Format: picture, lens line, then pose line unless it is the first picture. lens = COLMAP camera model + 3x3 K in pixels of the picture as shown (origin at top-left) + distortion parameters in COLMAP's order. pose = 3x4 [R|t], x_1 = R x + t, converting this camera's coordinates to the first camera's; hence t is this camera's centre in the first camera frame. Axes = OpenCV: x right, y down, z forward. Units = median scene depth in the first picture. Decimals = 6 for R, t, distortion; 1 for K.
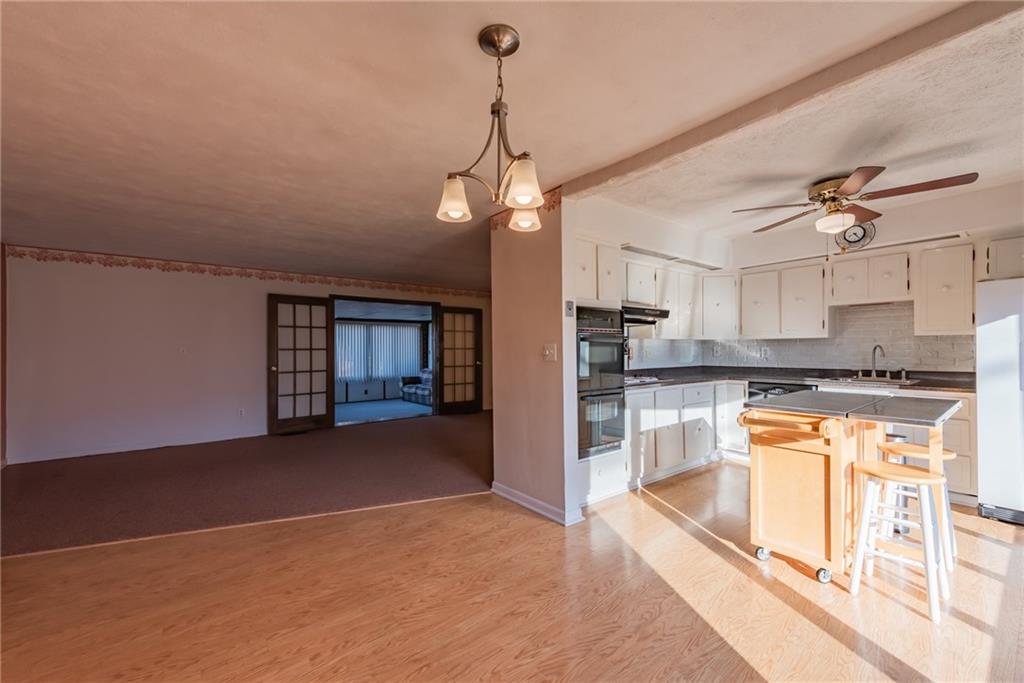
lens RADIAL K [[406.4, 0, 506.6], [0, 406.4, 349.7], [0, 0, 1]] dist [0.000732, -0.000369]
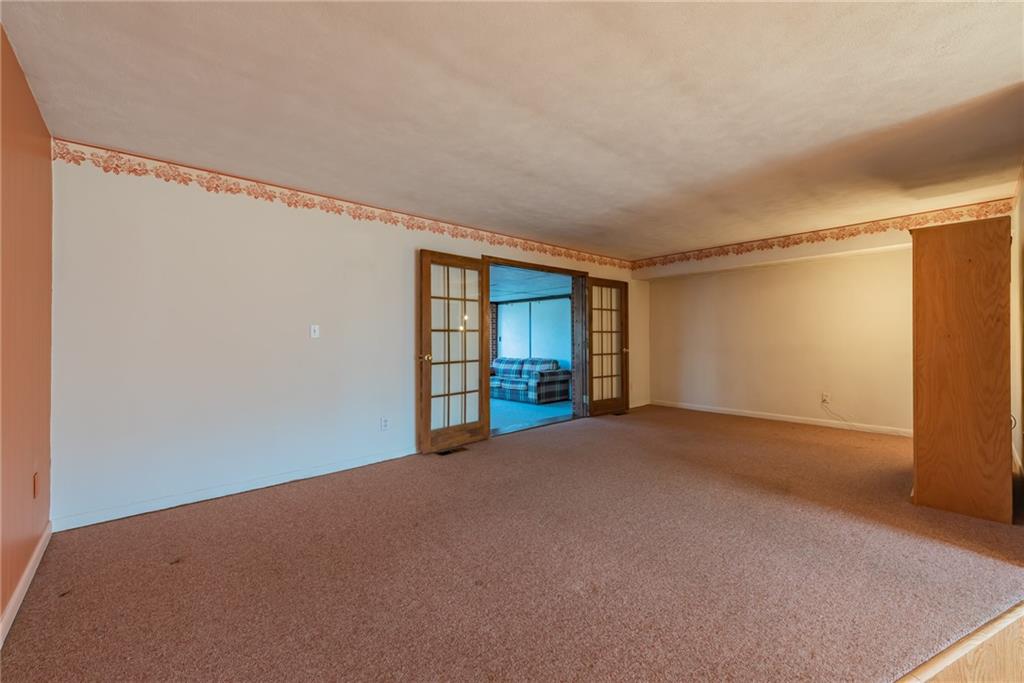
lens RADIAL K [[408.3, 0, 506.8], [0, 408.3, 333.7], [0, 0, 1]] dist [0.000723, -0.000211]
pose [[0.997155, 0.000318, 0.075380, -0.734655], [0.000498, 0.999941, -0.010810, 0.019657], [-0.075379, 0.010816, 0.997096, 0.447346]]
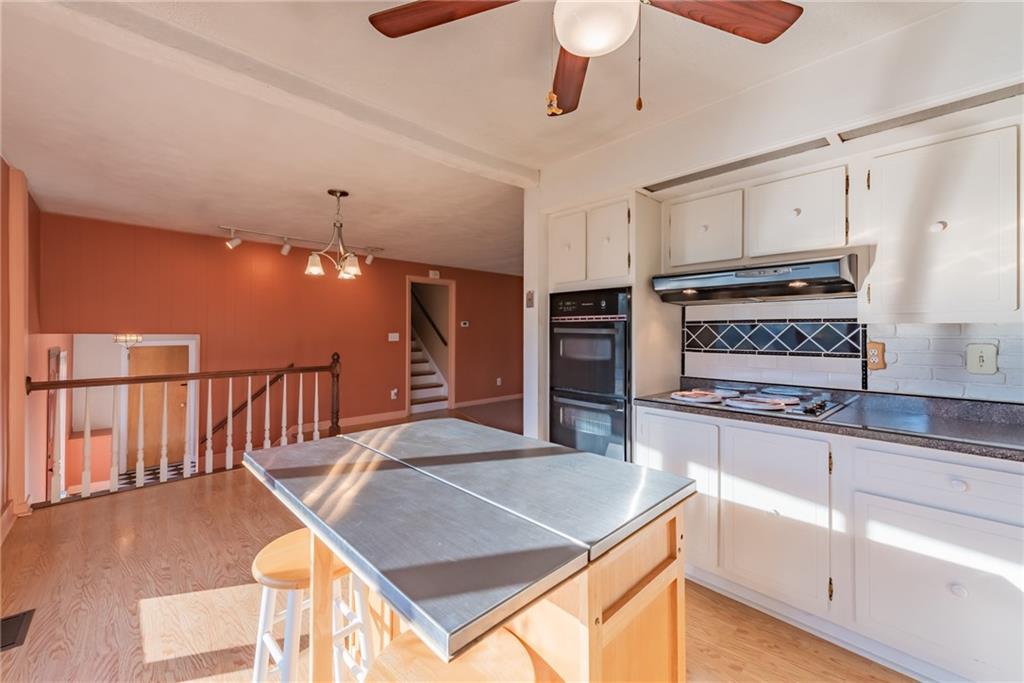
lens RADIAL K [[408.3, 0, 506.8], [0, 408.3, 333.7], [0, 0, 1]] dist [0.000723, -0.000211]
pose [[0.090384, 0.009452, -0.995862, 0.834086], [-0.004542, 0.999948, 0.009078, -0.020566], [0.995897, 0.003702, 0.090422, 0.636104]]
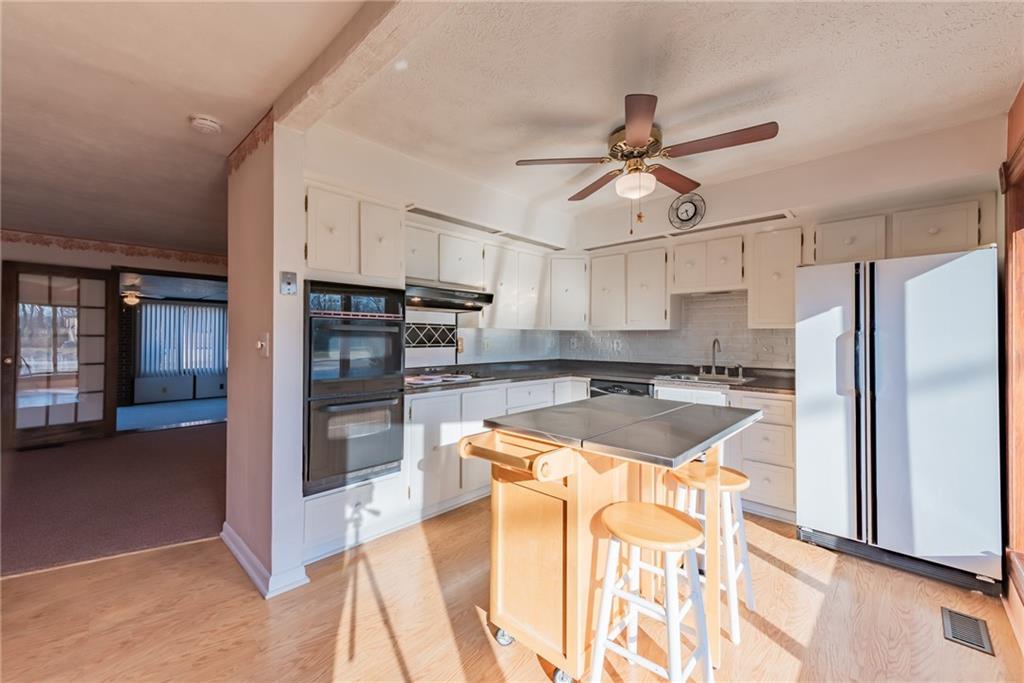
lens RADIAL K [[408.3, 0, 506.8], [0, 408.3, 333.7], [0, 0, 1]] dist [0.000723, -0.000211]
pose [[0.987303, 0.012731, 0.158337, 0.308921], [-0.010795, 0.999856, -0.013082, -0.005391], [-0.158481, 0.011206, 0.987298, 0.180204]]
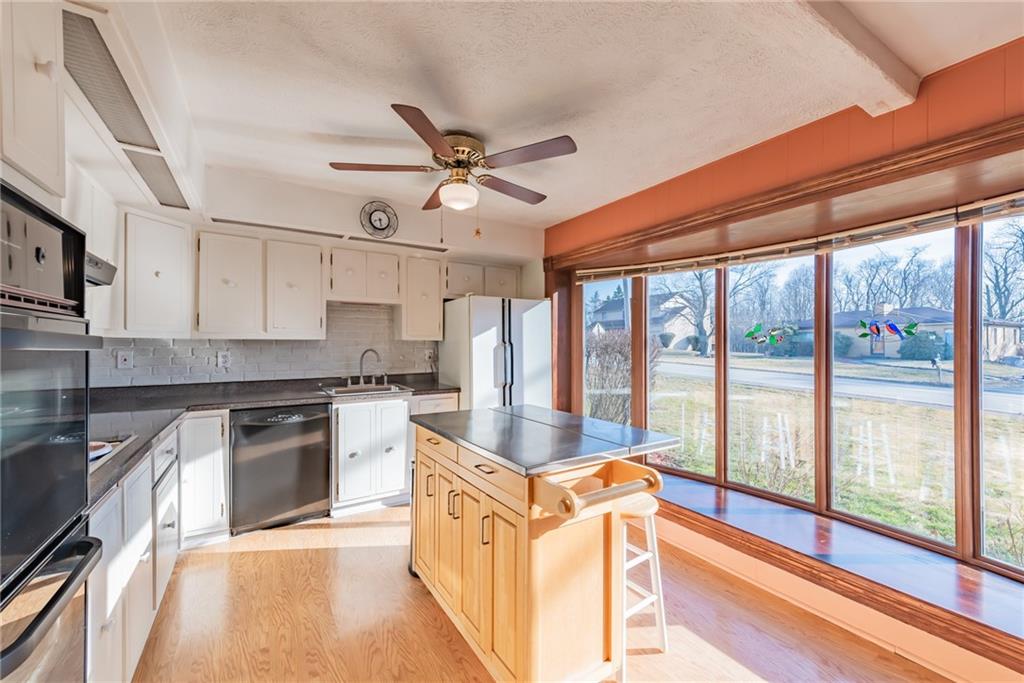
lens RADIAL K [[402.2, 0, 512.0], [0, 402.2, 341.5], [0, 0, 1]] dist [0.001950, 0.000141]
pose [[0.088135, 0.012984, 0.996024, 0.037516], [0.001516, 0.999912, -0.013169, -0.015922], [-0.996107, 0.002670, 0.088107, 0.590395]]
